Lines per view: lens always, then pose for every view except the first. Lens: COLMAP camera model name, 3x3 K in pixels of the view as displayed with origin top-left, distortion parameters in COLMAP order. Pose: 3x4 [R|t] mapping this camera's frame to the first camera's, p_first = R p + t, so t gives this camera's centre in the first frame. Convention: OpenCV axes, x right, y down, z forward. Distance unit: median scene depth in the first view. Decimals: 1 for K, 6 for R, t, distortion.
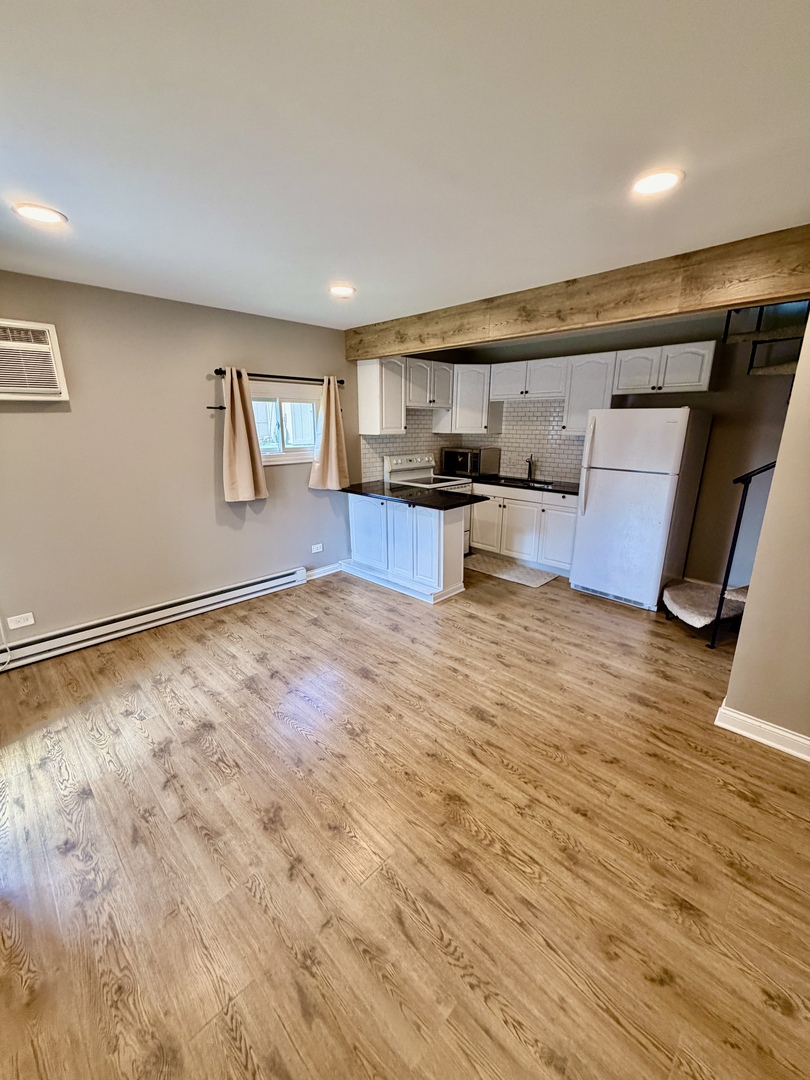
lens RADIAL K [[430.8, 0, 407.3], [0, 430.8, 534.5], [0, 0, 1]] dist [-0.001686, 0.000998]
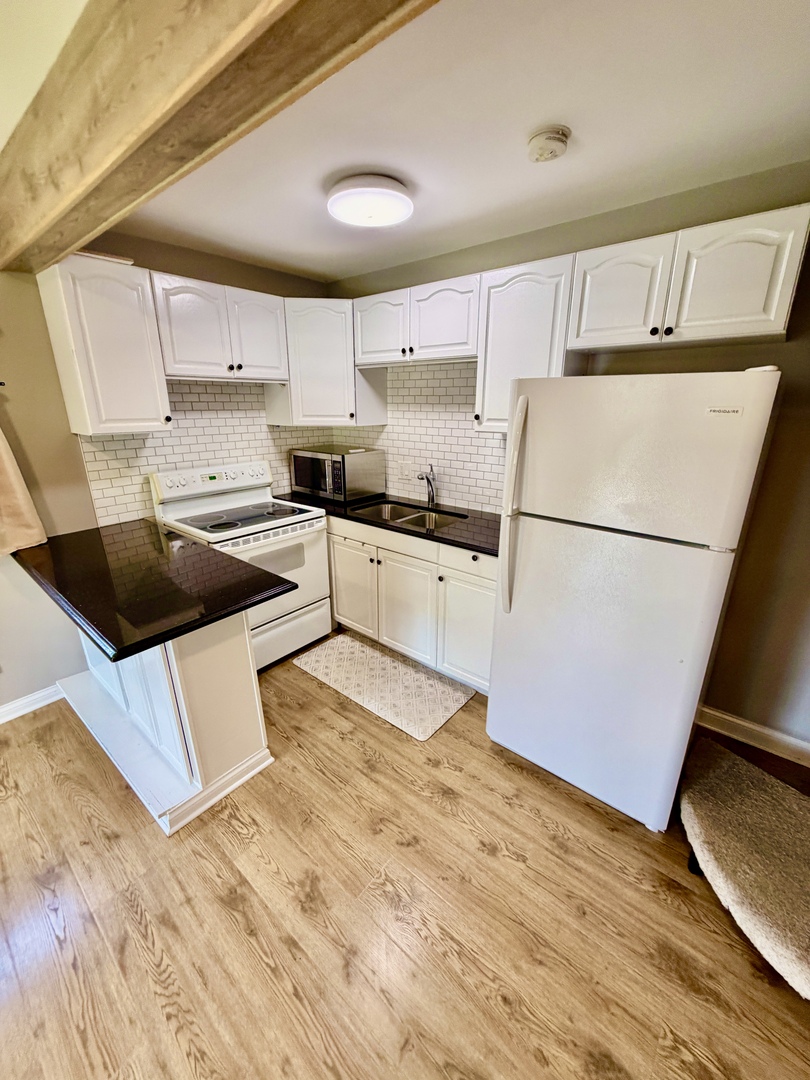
lens RADIAL K [[430.8, 0, 407.7], [0, 430.8, 536.3], [0, 0, 1]] dist [-0.001686, 0.000998]
pose [[0.996308, -0.027833, 0.081208, 0.387757], [0.023910, 0.998518, 0.048886, -0.220184], [-0.082449, -0.046764, 0.995498, 0.803611]]
